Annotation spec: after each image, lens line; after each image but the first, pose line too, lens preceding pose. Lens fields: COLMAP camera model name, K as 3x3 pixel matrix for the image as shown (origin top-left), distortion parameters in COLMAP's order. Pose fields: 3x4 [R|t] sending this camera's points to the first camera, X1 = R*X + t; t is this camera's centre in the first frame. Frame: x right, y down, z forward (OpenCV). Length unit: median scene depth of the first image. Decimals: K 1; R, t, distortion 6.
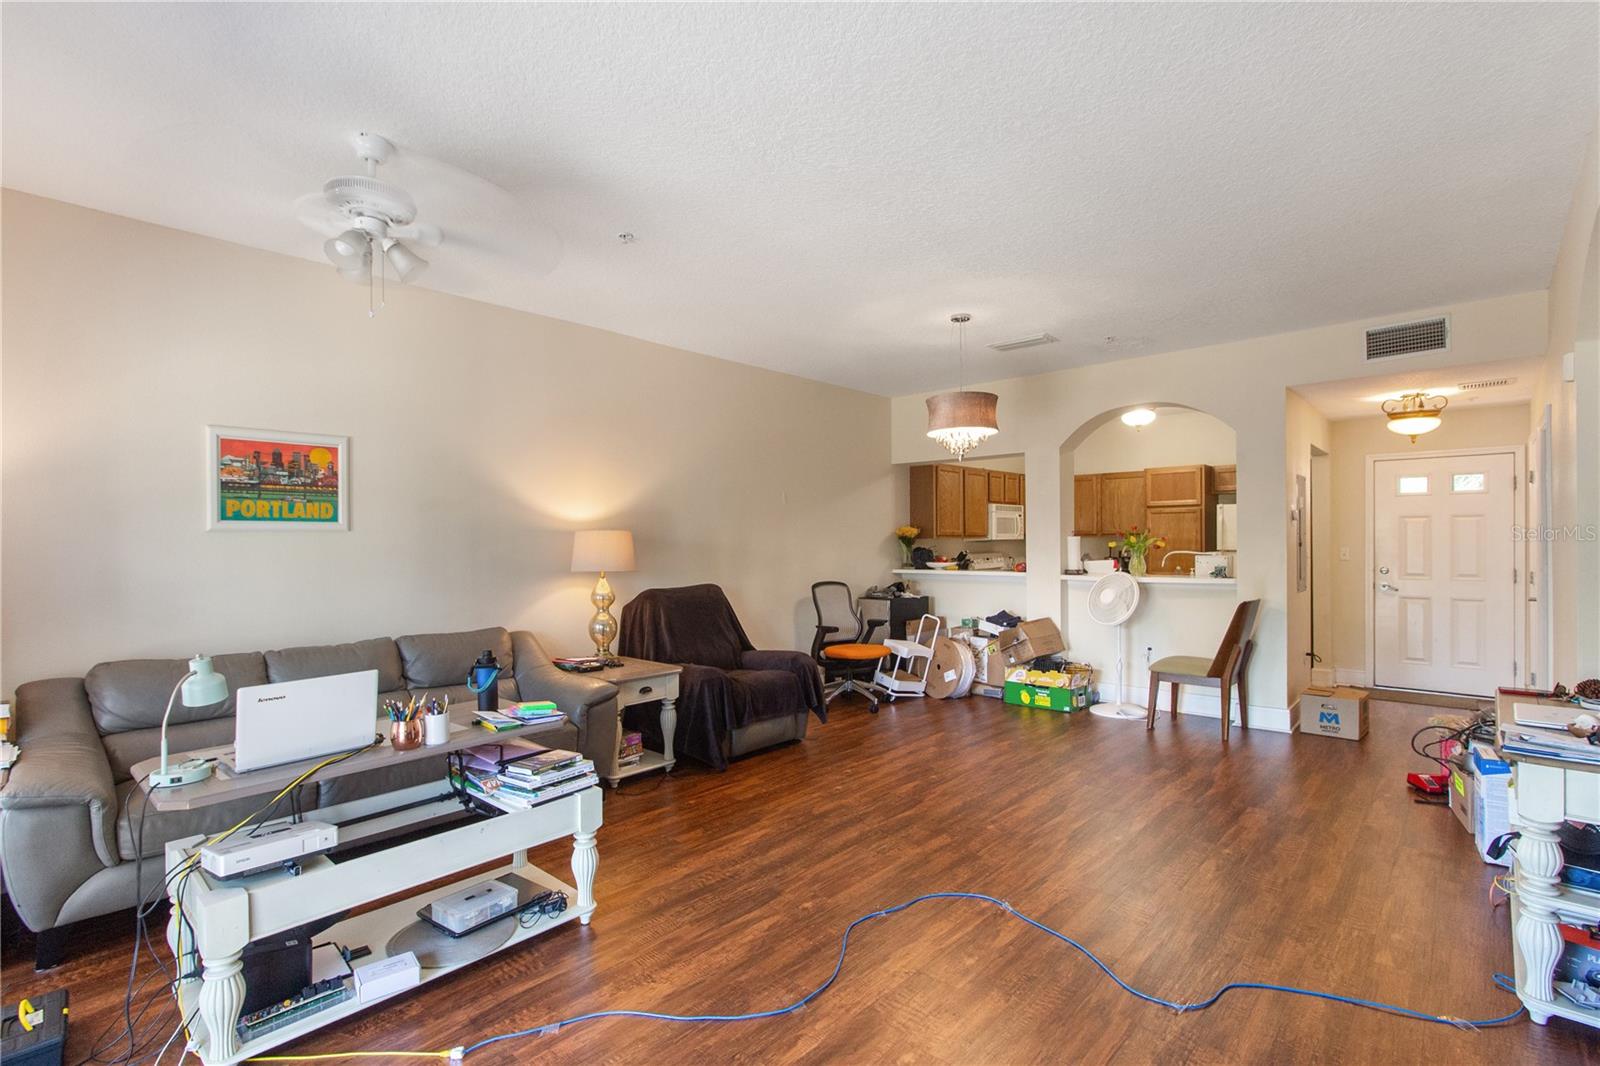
lens RADIAL K [[731.9, 0, 799.7], [0, 731.9, 544.0], [0, 0, 1]] dist [-0.009171, 0.001999]
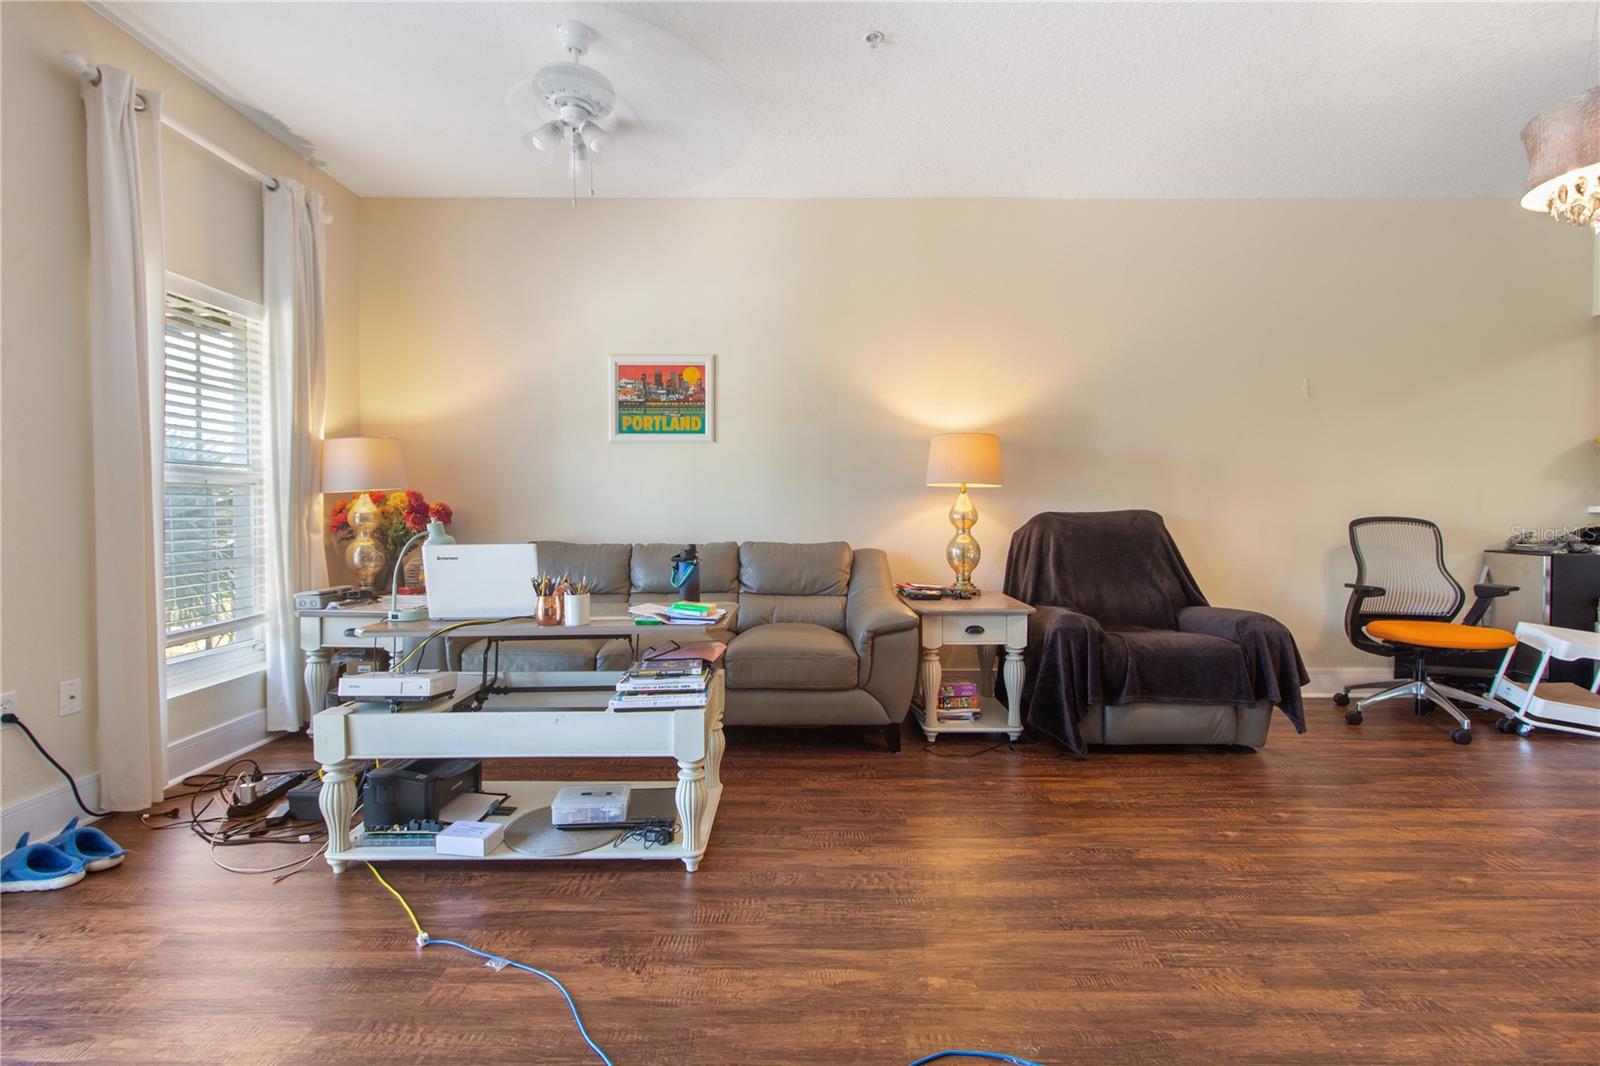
lens RADIAL K [[731.9, 0, 783.9], [0, 731.9, 513.9], [0, 0, 1]] dist [-0.009171, 0.001999]
pose [[0.674160, 0.019899, -0.738317, 0.237112], [-0.005901, 0.999750, 0.021556, 0.060918], [0.738561, -0.010175, 0.674109, 0.327747]]
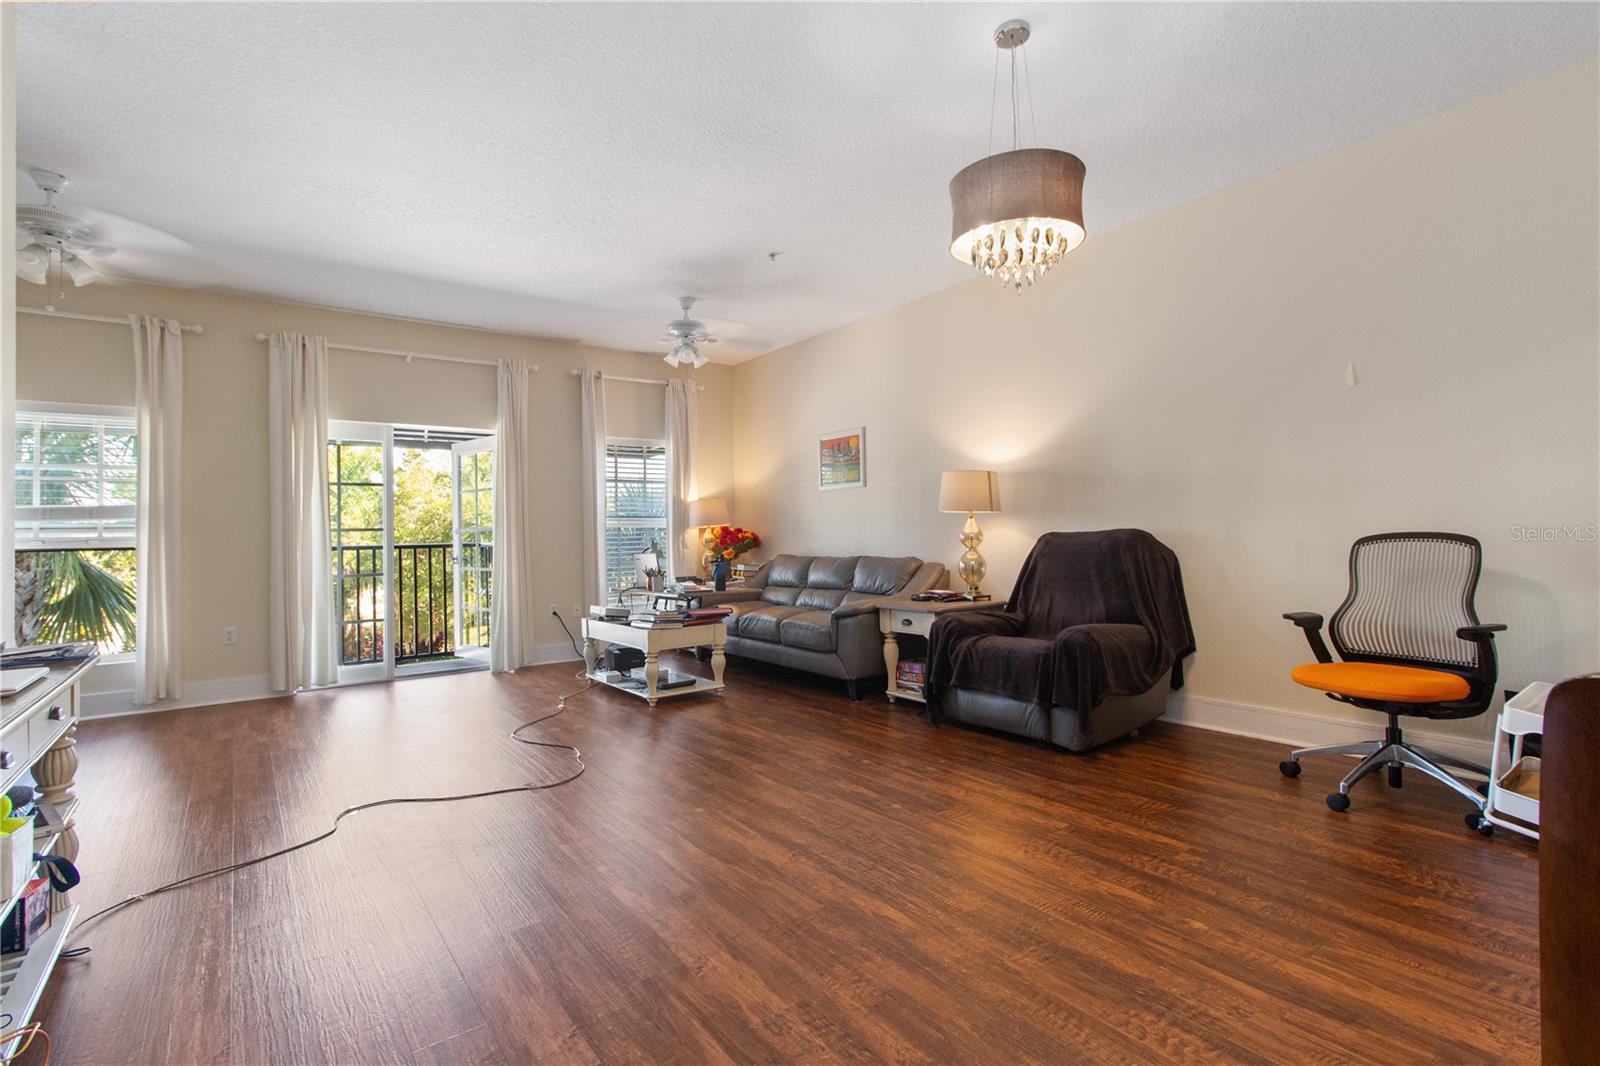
lens RADIAL K [[731.9, 0, 789.0], [0, 731.9, 518.2], [0, 0, 1]] dist [-0.009171, 0.001999]
pose [[-0.174096, -0.012963, -0.984643, 0.878909], [0.018374, 0.999697, -0.016410, 0.066930], [0.984557, -0.020948, -0.173805, 1.047349]]
